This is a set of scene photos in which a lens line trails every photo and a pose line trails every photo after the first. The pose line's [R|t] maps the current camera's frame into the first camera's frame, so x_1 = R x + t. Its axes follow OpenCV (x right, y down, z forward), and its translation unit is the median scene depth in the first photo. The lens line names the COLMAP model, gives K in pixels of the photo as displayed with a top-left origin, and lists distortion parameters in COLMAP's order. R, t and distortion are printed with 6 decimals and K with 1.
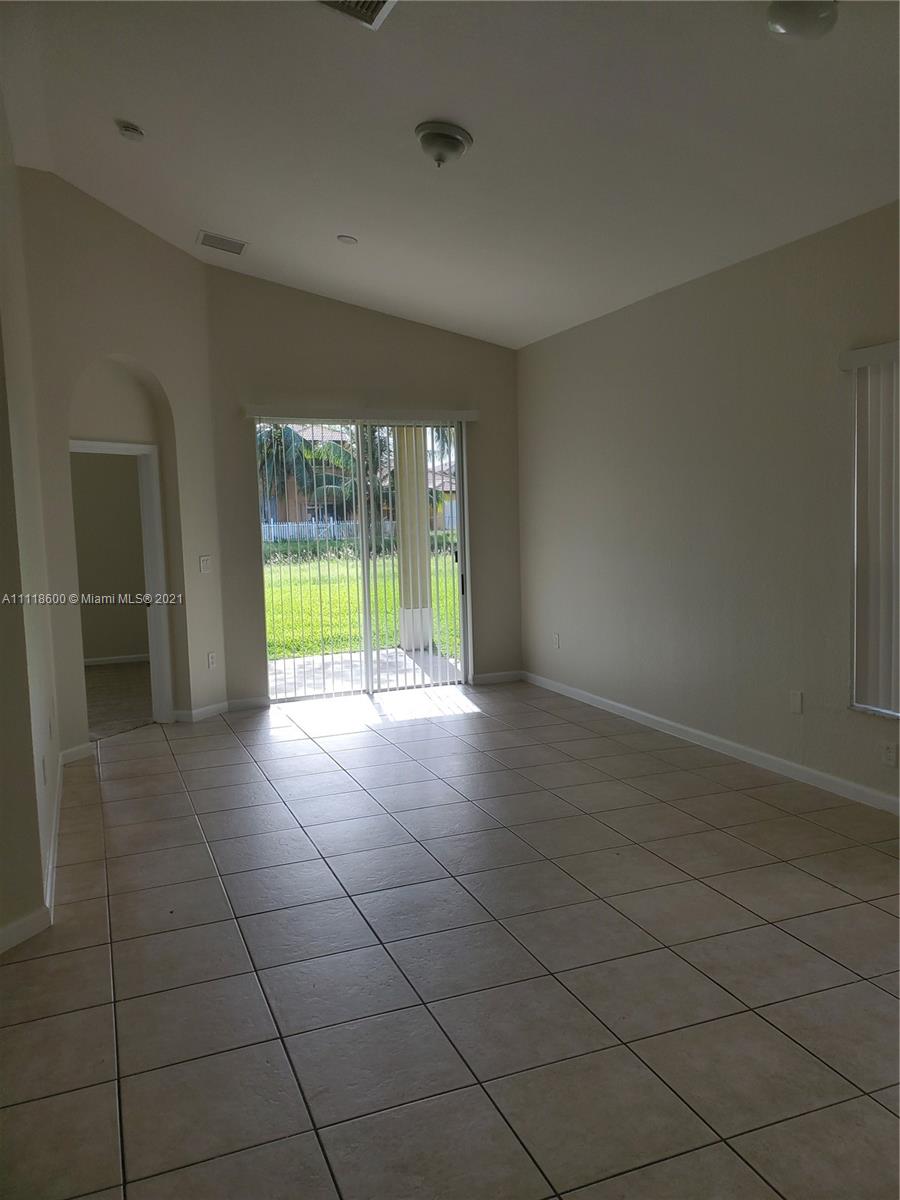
lens RADIAL K [[934.6, 0, 450.0], [0, 934.6, 600.0], [0, 0, 1]] dist [0.099228, -0.190536]
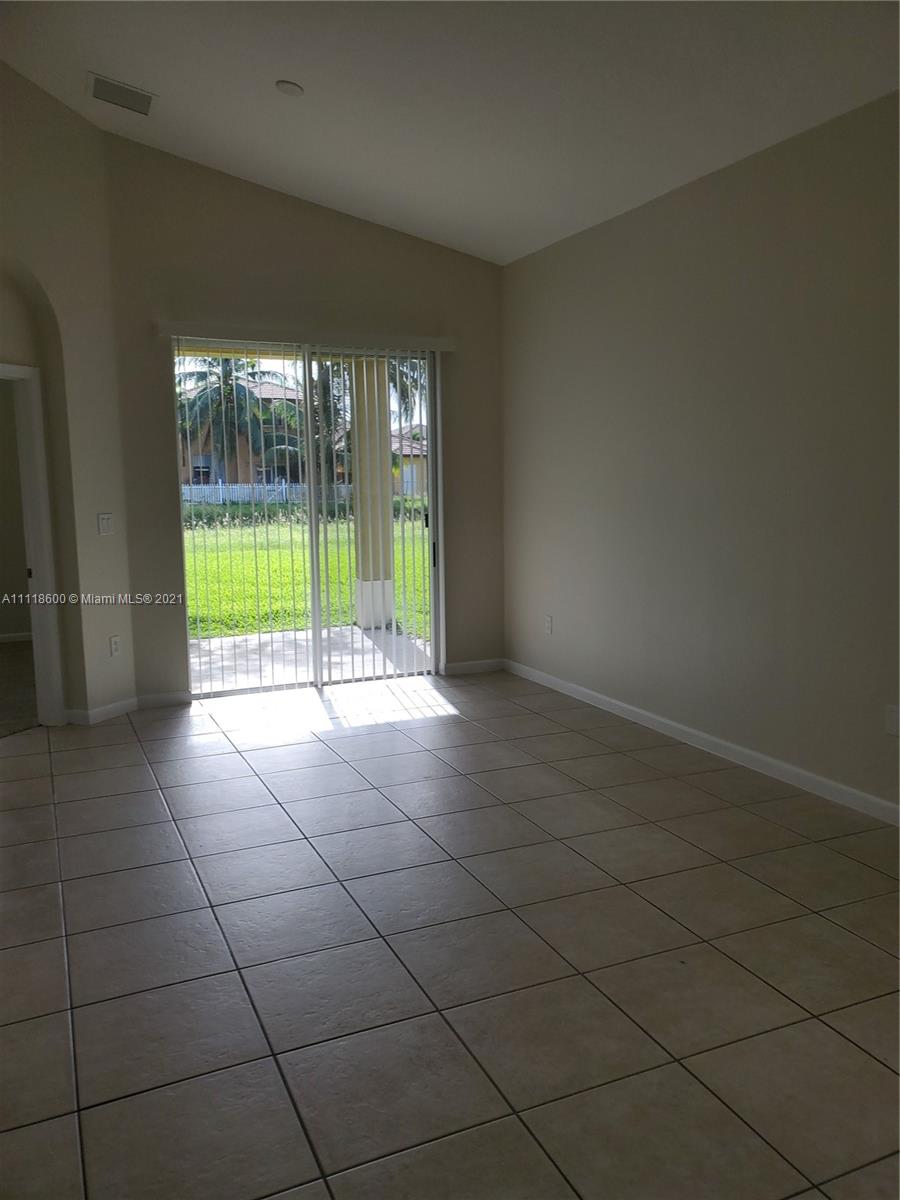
lens RADIAL K [[932.9, 0, 497.9], [0, 932.9, 601.1], [0, 0, 1]] dist [0.096478, -0.190739]
pose [[0.995192, 0.008165, 0.097598, -0.010266], [-0.011683, 0.999301, 0.035525, -0.005308], [-0.097240, -0.036494, 0.994592, 0.173768]]
